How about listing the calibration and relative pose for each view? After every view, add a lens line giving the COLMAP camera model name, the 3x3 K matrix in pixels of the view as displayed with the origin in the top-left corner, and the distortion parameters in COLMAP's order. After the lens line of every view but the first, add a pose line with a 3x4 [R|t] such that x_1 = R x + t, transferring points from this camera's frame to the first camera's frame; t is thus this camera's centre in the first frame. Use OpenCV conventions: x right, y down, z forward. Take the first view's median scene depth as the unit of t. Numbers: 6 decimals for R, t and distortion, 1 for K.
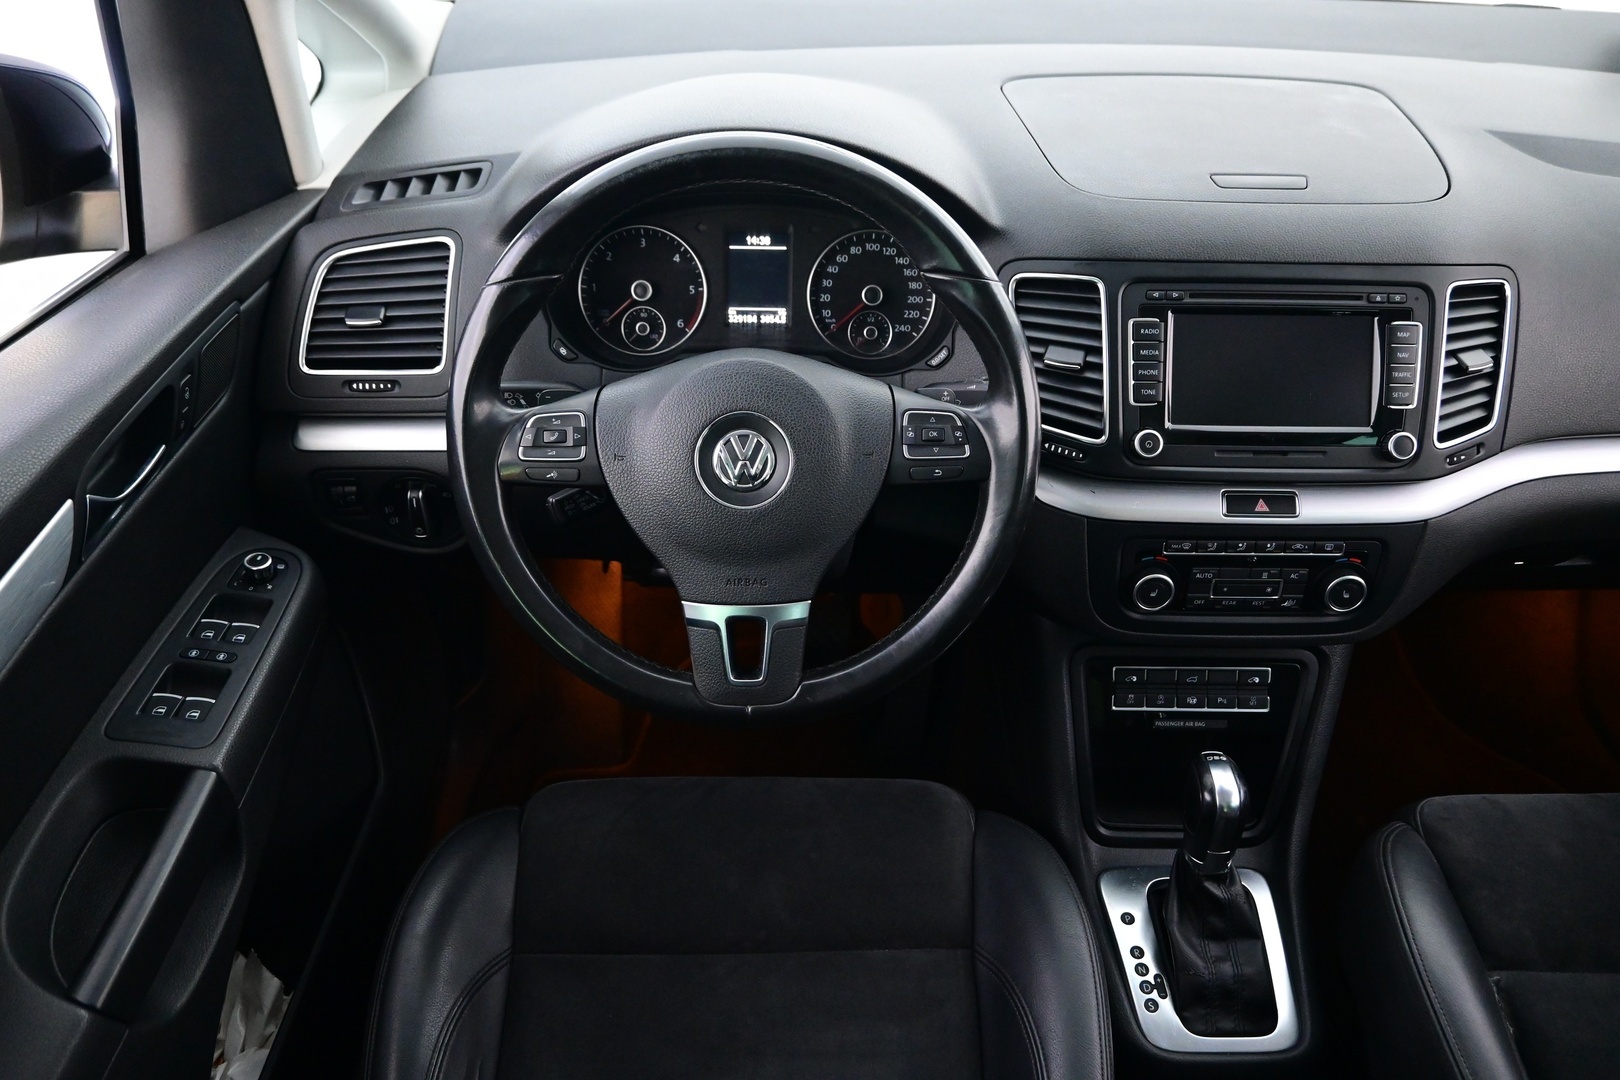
lens RADIAL K [[1178.2, 0, 810.0], [0, 1178.2, 540.0], [0, 0, 1]] dist [0.001653, -0.000784]
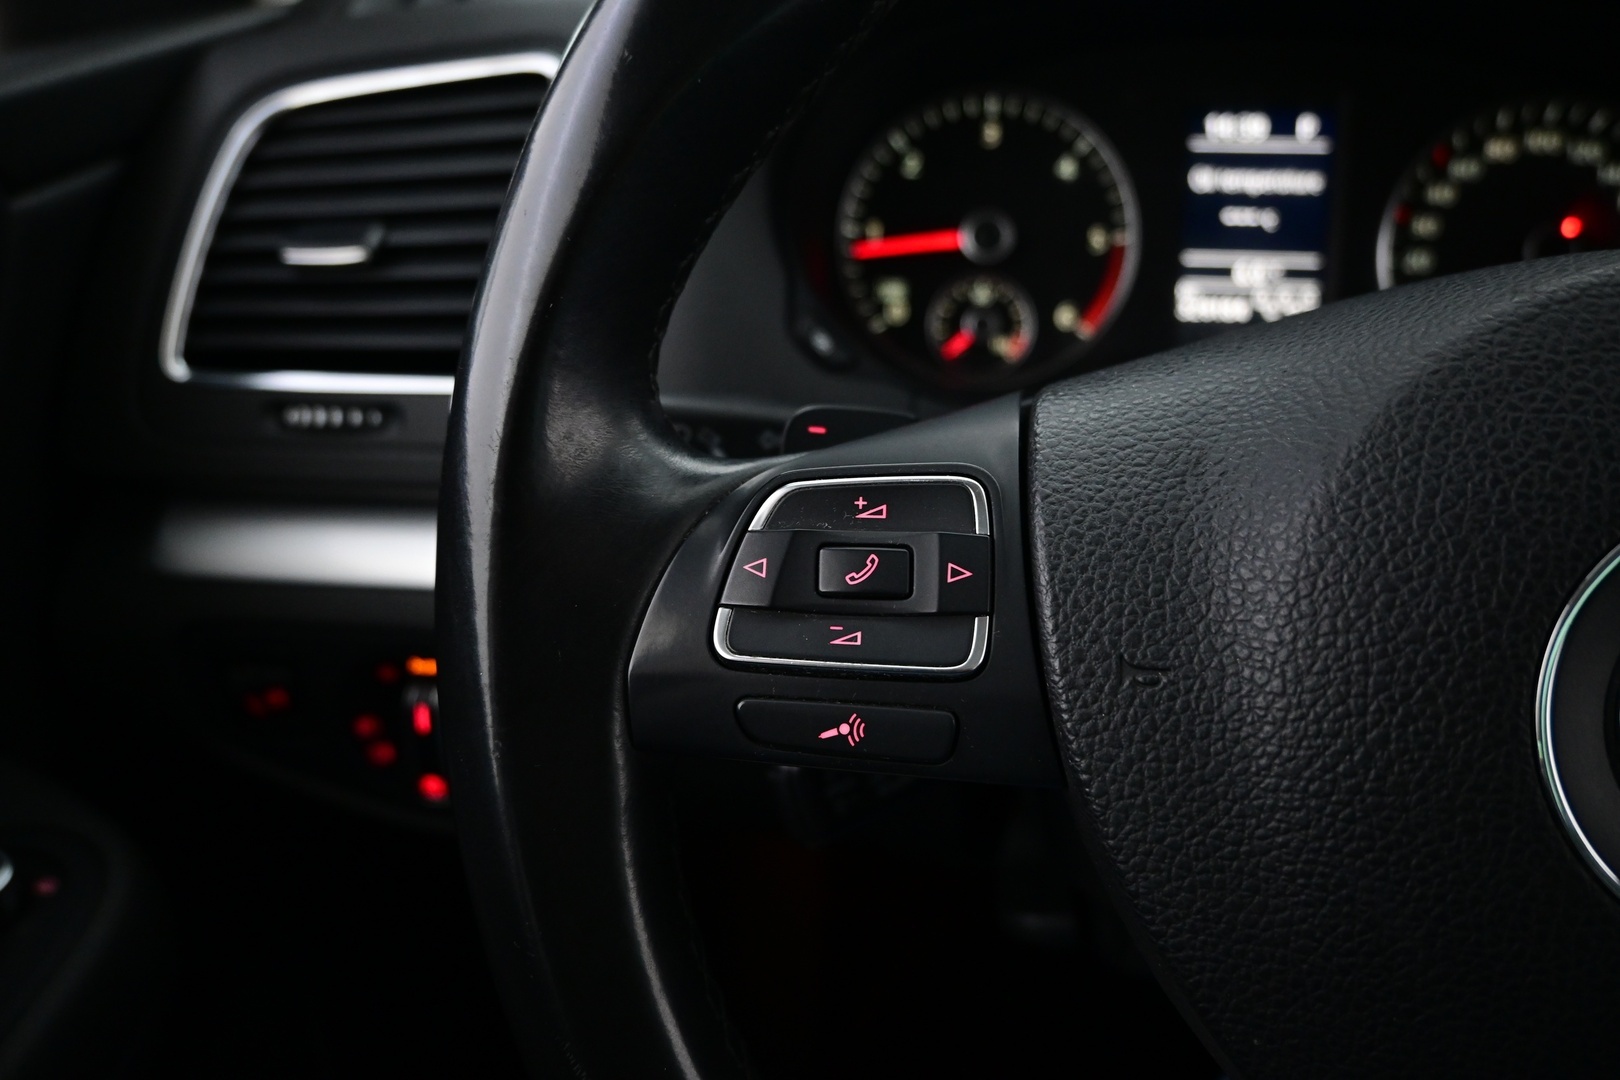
lens RADIAL K [[1178.2, 0, 810.0], [0, 1178.2, 540.0], [0, 0, 1]] dist [0.001653, -0.000784]
pose [[0.991839, 0.036056, -0.122294, -0.171169], [-0.049023, 0.993291, -0.104737, -0.059128], [0.117697, 0.109877, 0.986952, 0.656621]]
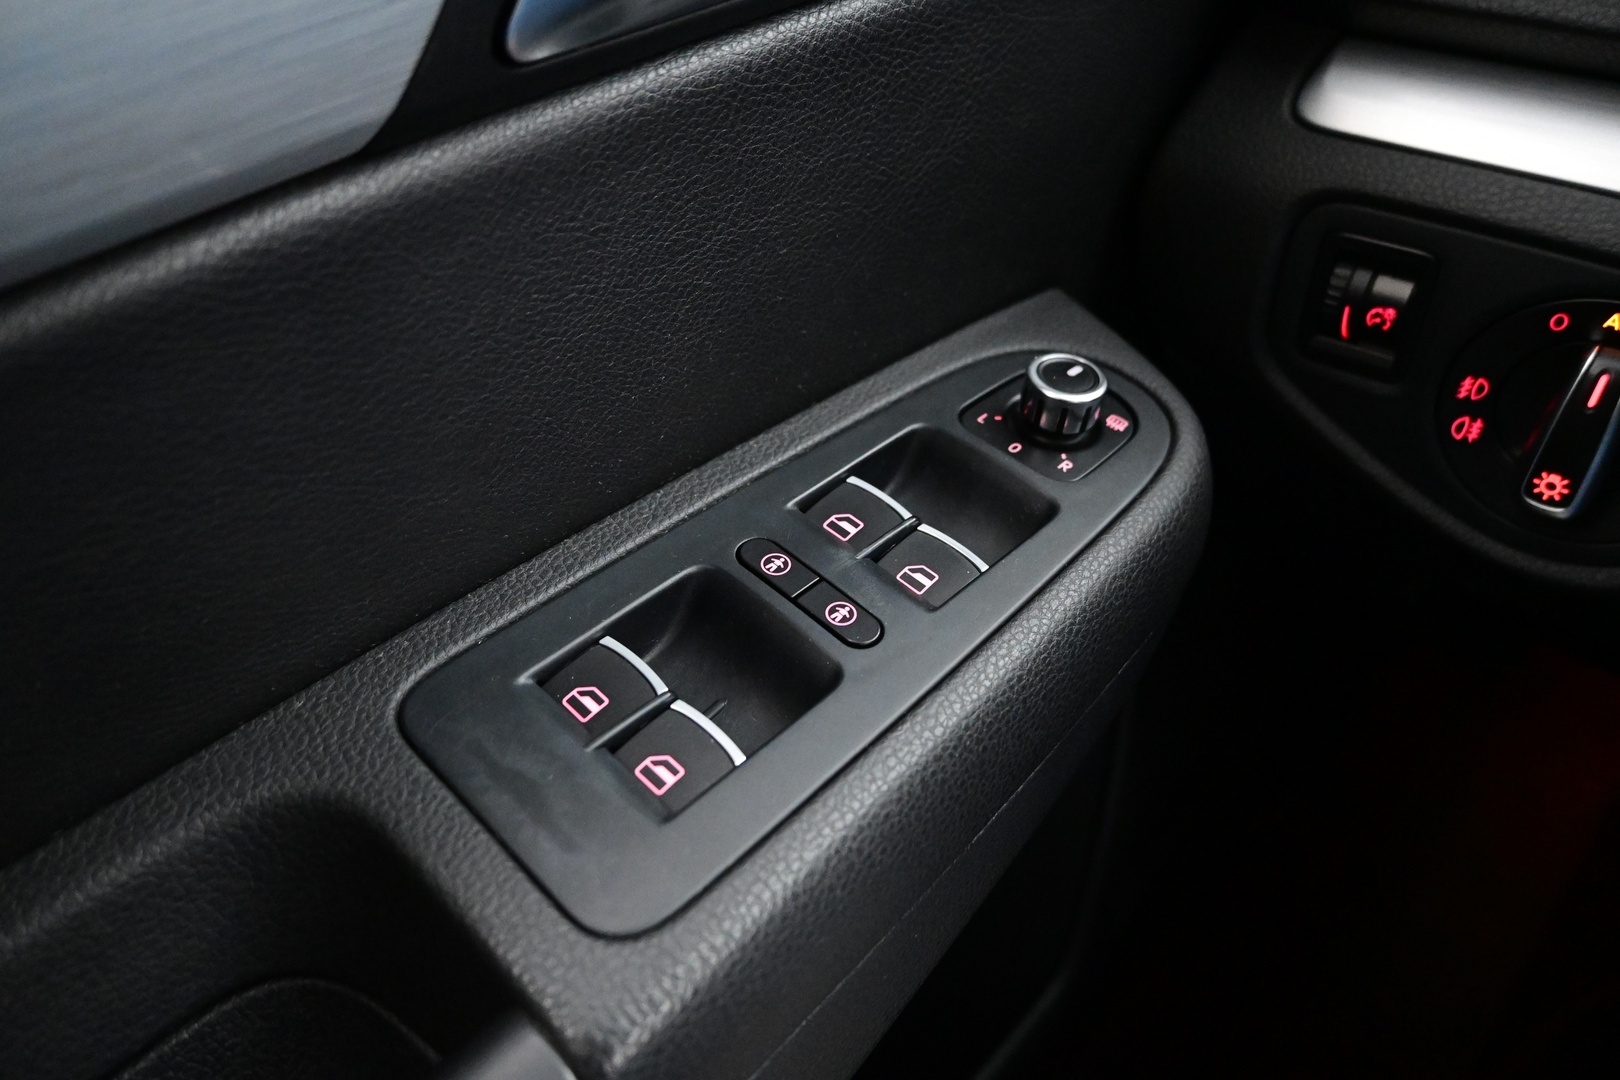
lens RADIAL K [[1178.2, 0, 810.0], [0, 1178.2, 540.0], [0, 0, 1]] dist [0.001653, -0.000784]
pose [[0.742957, 0.406329, -0.531894, -0.328304], [-0.394683, 0.907753, 0.142159, 0.039571], [0.540592, 0.104312, 0.834793, 0.690951]]
